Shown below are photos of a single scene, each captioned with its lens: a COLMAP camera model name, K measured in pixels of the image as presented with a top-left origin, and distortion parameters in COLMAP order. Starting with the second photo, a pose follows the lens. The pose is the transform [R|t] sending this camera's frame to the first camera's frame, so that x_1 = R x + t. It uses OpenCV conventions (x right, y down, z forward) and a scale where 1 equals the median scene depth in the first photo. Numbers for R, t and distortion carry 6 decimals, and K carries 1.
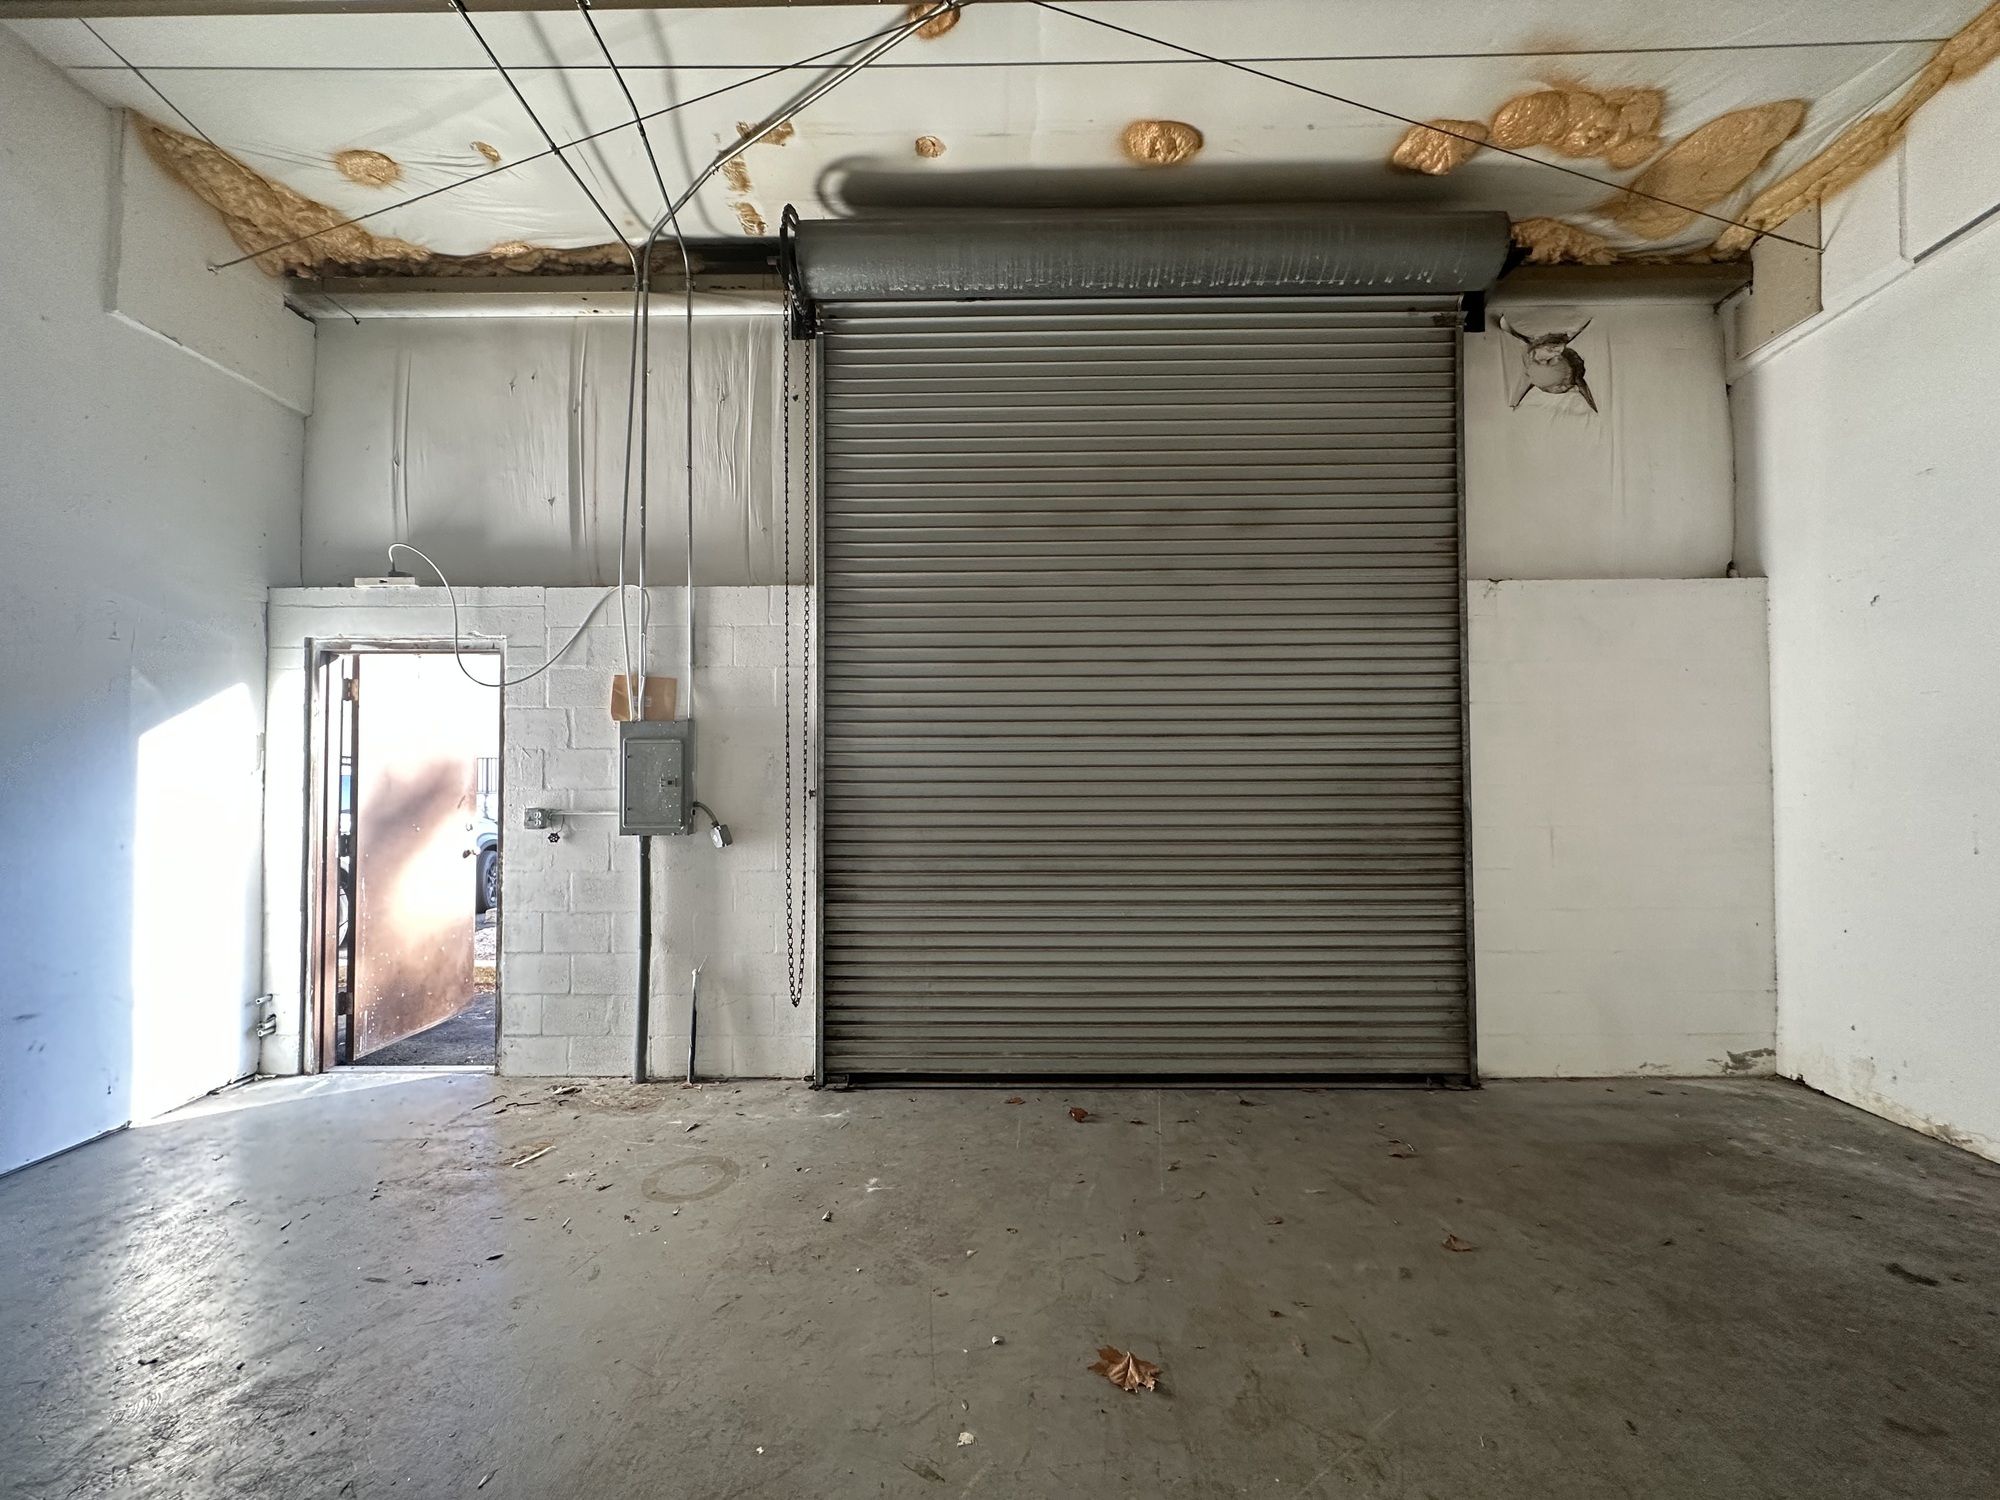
lens RADIAL K [[801.1, 0, 997.8], [0, 801.1, 751.1], [0, 0, 1]] dist [-0.001980, 0.000827]
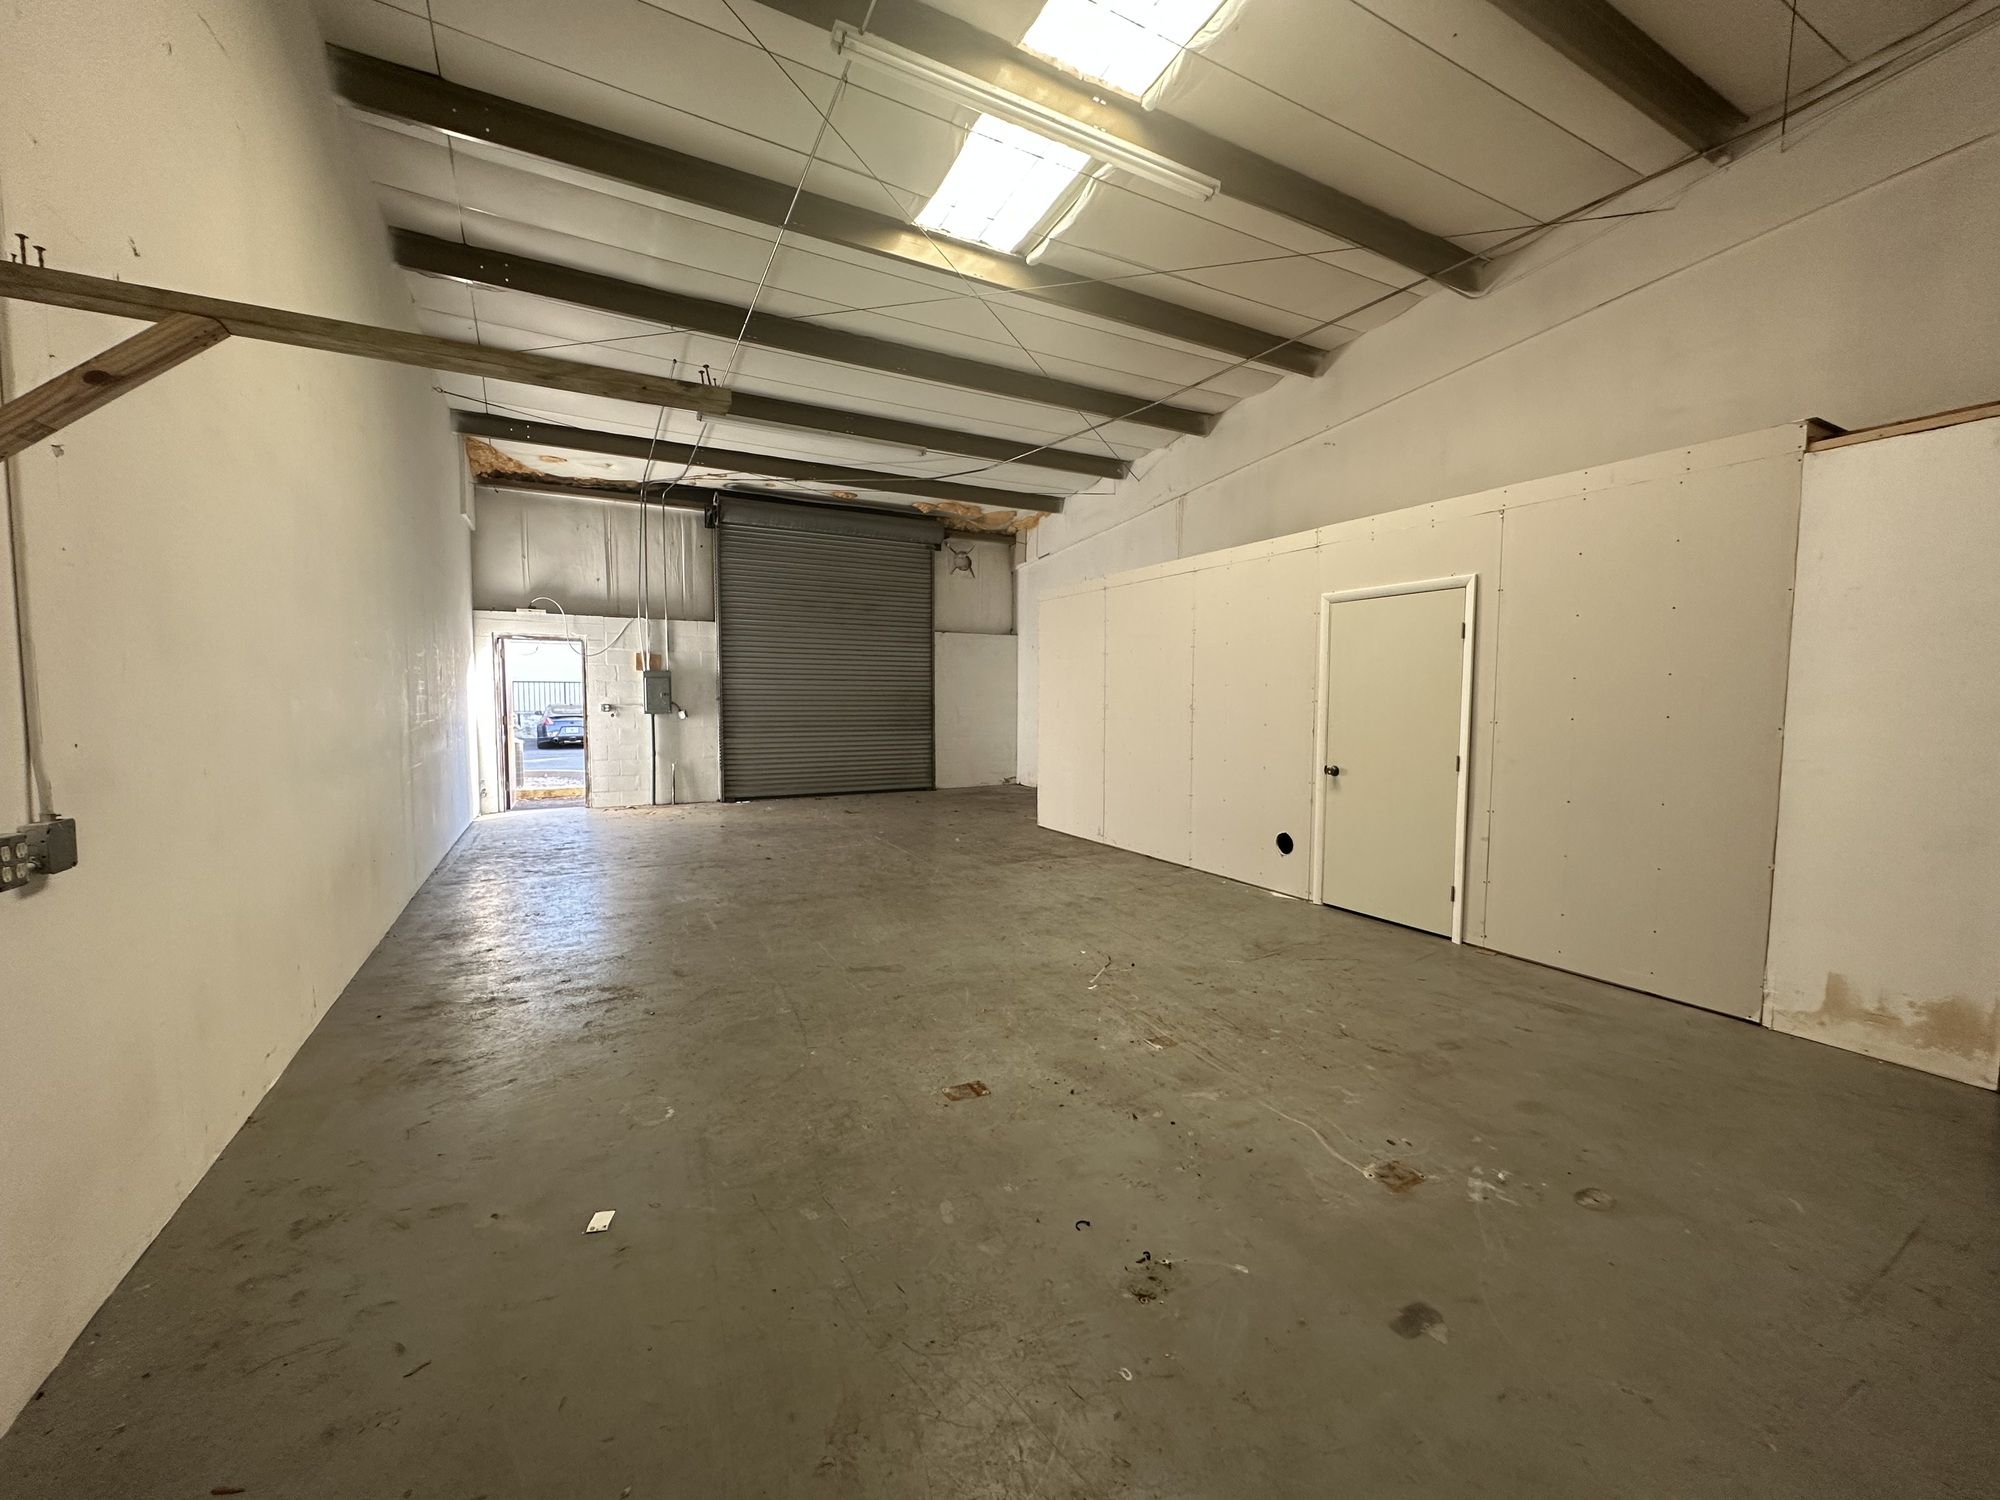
lens RADIAL K [[801.1, 0, 992.5], [0, 801.1, 754.1], [0, 0, 1]] dist [-0.001980, 0.000827]
pose [[0.877355, -0.025902, 0.479142, -0.723388], [-0.016768, 0.996277, 0.084562, -0.007173], [-0.479549, -0.082226, 0.873654, -1.870145]]
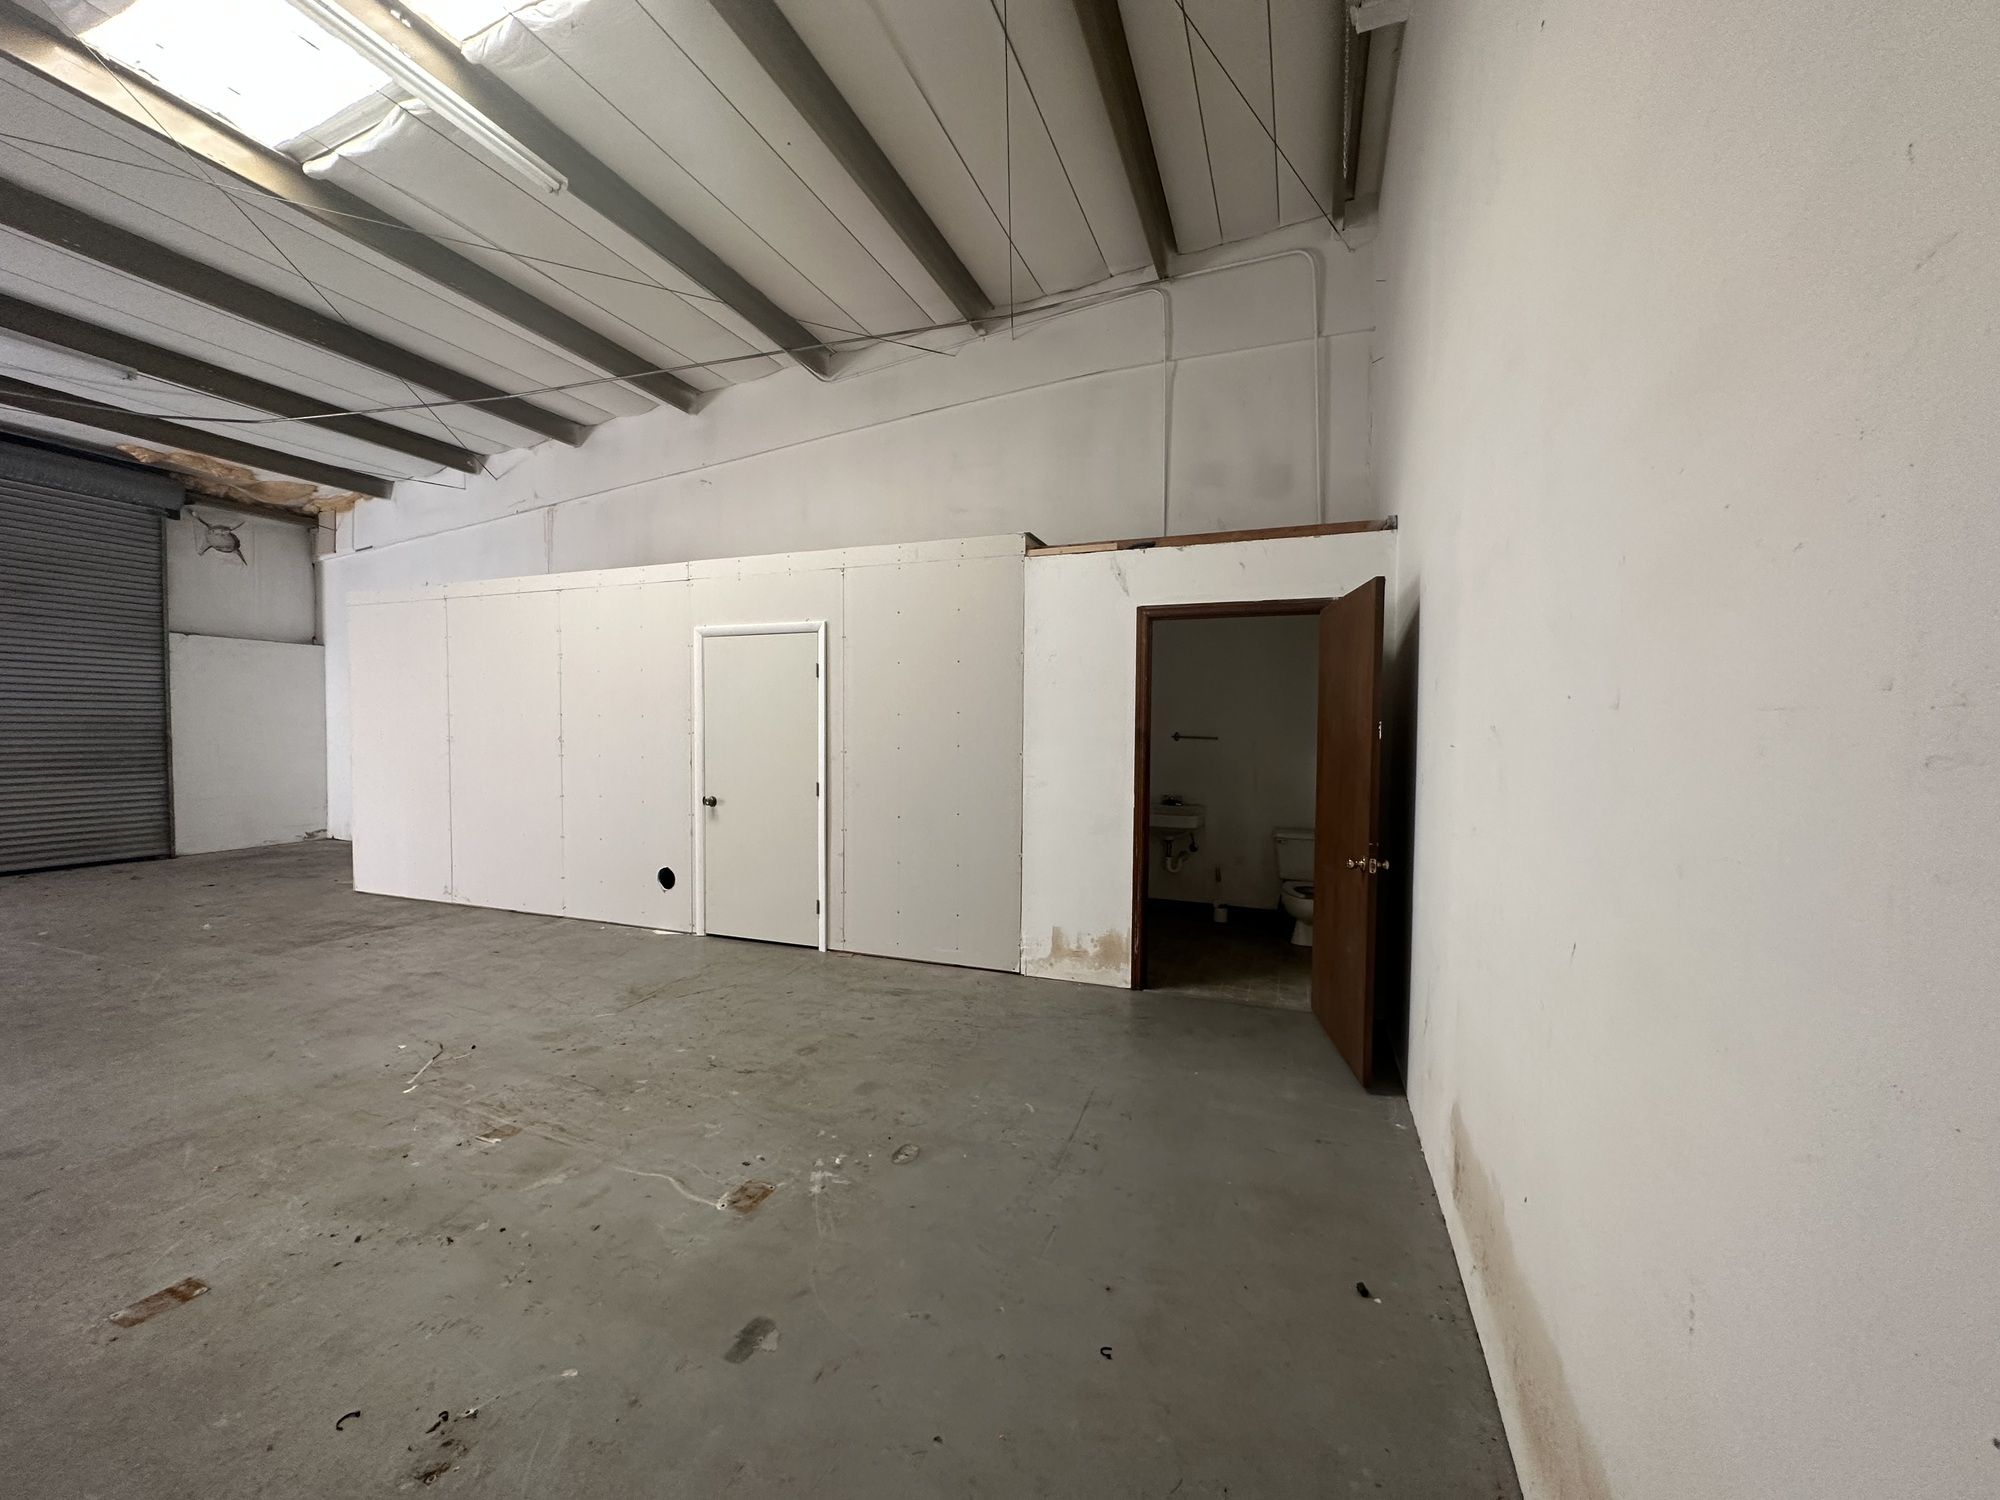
lens RADIAL K [[801.1, 0, 997.6], [0, 801.1, 752.6], [0, 0, 1]] dist [-0.001980, 0.000827]
pose [[0.349105, -0.020582, 0.936857, -0.683544], [-0.025856, 0.999167, 0.031585, -0.013691], [-0.936727, -0.035250, 0.348282, -1.901517]]
